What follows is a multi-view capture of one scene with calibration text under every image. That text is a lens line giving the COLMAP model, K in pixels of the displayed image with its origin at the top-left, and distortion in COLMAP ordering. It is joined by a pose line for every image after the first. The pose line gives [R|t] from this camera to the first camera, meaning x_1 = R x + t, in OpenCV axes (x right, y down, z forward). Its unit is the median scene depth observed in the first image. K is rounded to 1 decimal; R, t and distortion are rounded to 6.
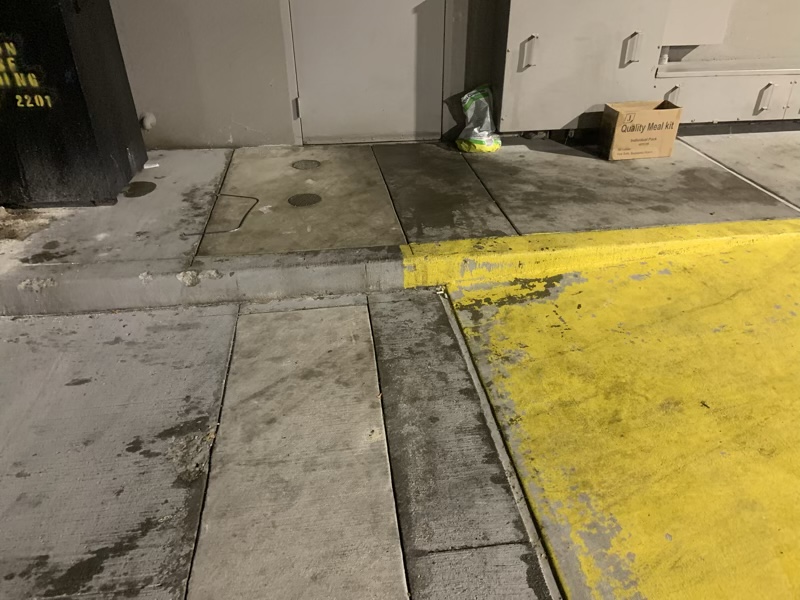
lens RADIAL K [[611.6, 0, 400.0], [0, 611.6, 300.0], [0, 0, 1]] dist [0.111408, -0.149419]
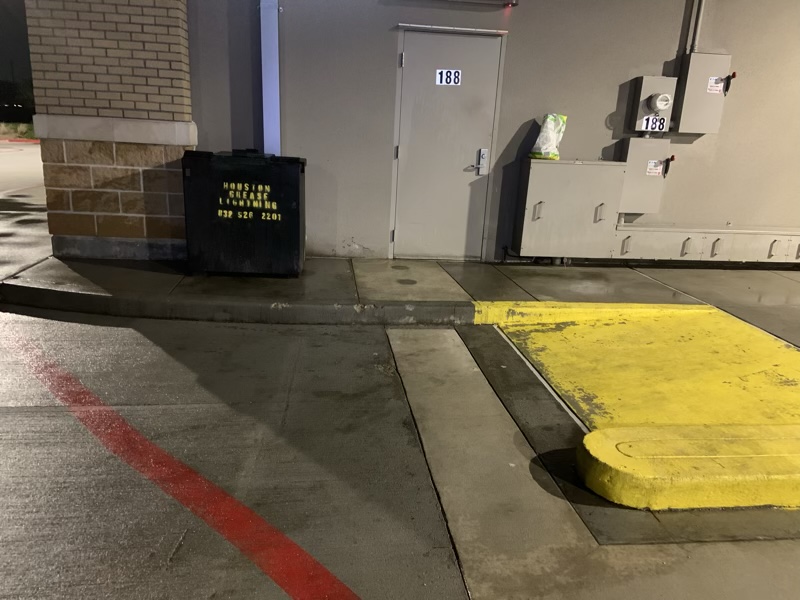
lens RADIAL K [[602.8, 0, 391.3], [0, 602.8, 301.8], [0, 0, 1]] dist [0.099097, -0.129311]
pose [[0.998501, 0.054593, -0.003840, -0.214378], [-0.053723, 0.964373, -0.259033, 0.358951], [-0.010438, 0.258851, 0.965861, -0.647106]]
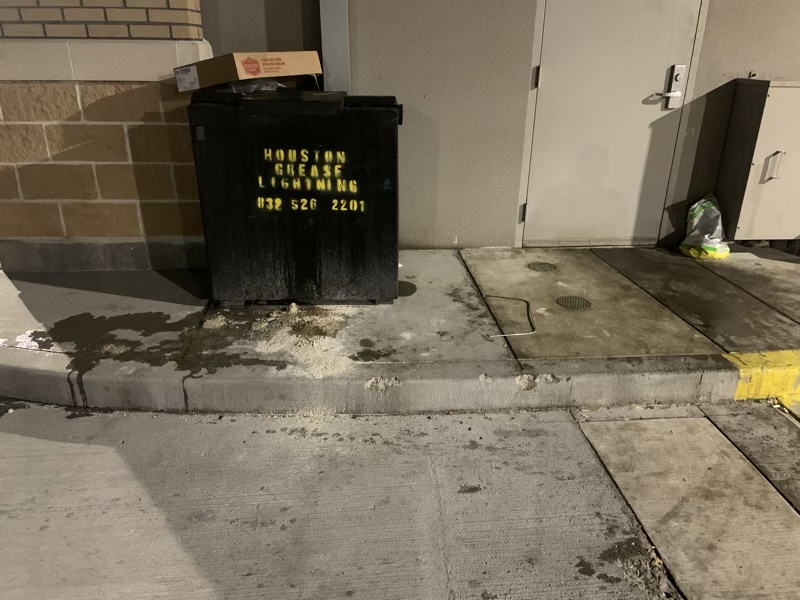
lens RADIAL K [[611.6, 0, 400.0], [0, 611.6, 300.0], [0, 0, 1]] dist [0.111408, -0.149419]
pose [[0.998853, 0.029605, -0.037621, -0.452585], [-0.034907, 0.988195, -0.149174, -0.009693], [0.032760, 0.150316, 0.988095, 0.003267]]
